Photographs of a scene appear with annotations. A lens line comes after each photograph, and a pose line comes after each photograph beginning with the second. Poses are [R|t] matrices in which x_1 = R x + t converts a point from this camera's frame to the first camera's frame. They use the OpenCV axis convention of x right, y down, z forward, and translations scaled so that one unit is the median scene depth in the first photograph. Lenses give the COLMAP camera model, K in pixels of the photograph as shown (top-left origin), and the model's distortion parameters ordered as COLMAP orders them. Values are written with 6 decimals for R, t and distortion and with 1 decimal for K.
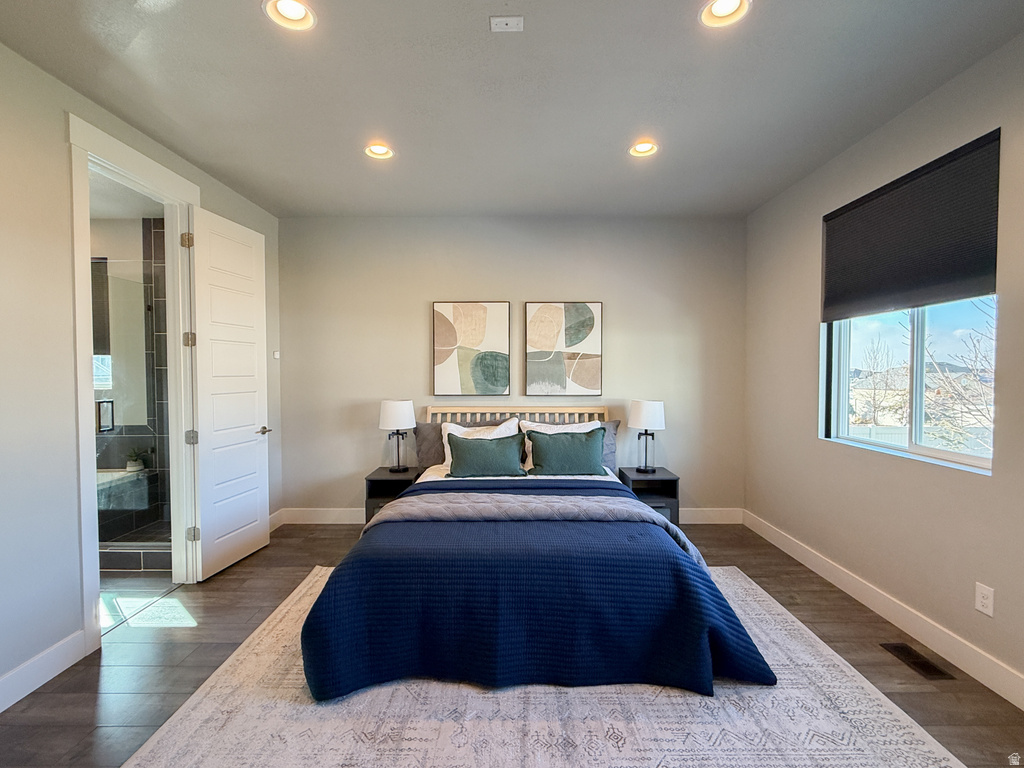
lens RADIAL K [[485.1, 0, 512.5], [0, 485.1, 383.6], [0, 0, 1]] dist [-0.000953, -0.001232]
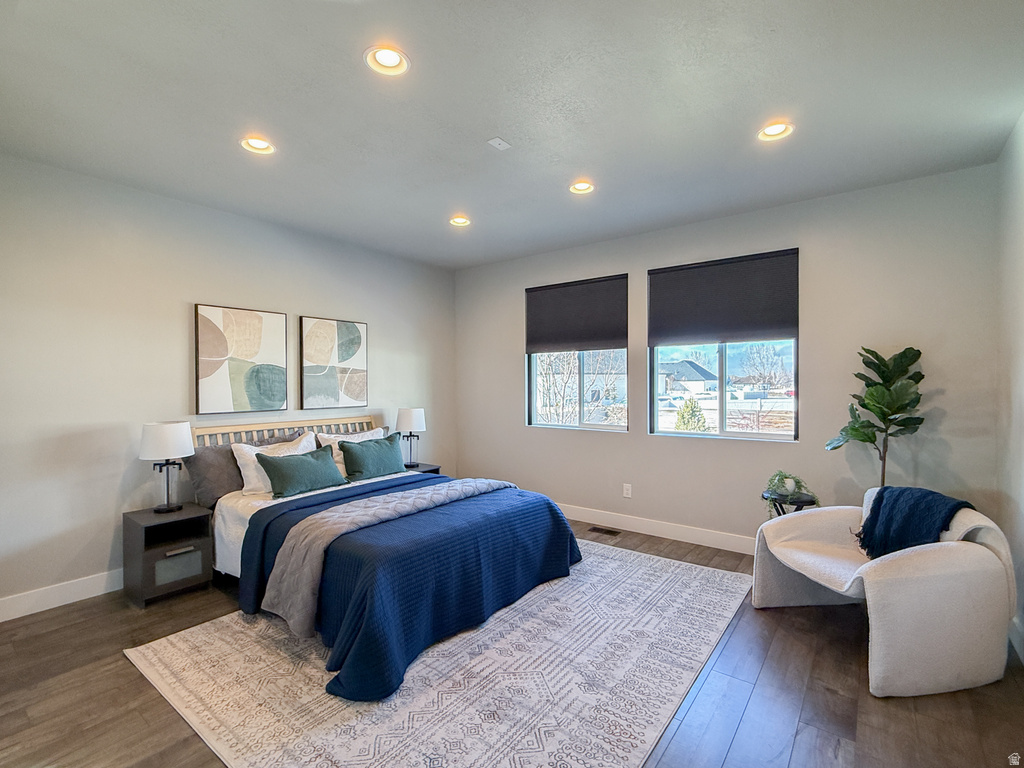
lens RADIAL K [[485.1, 0, 507.8], [0, 485.1, 384.1], [0, 0, 1]] dist [-0.000953, -0.001232]
pose [[0.597756, -0.005240, 0.801661, -0.545392], [0.021902, 0.999712, -0.009796, -0.008746], [-0.801379, 0.023414, 0.597699, 0.067223]]
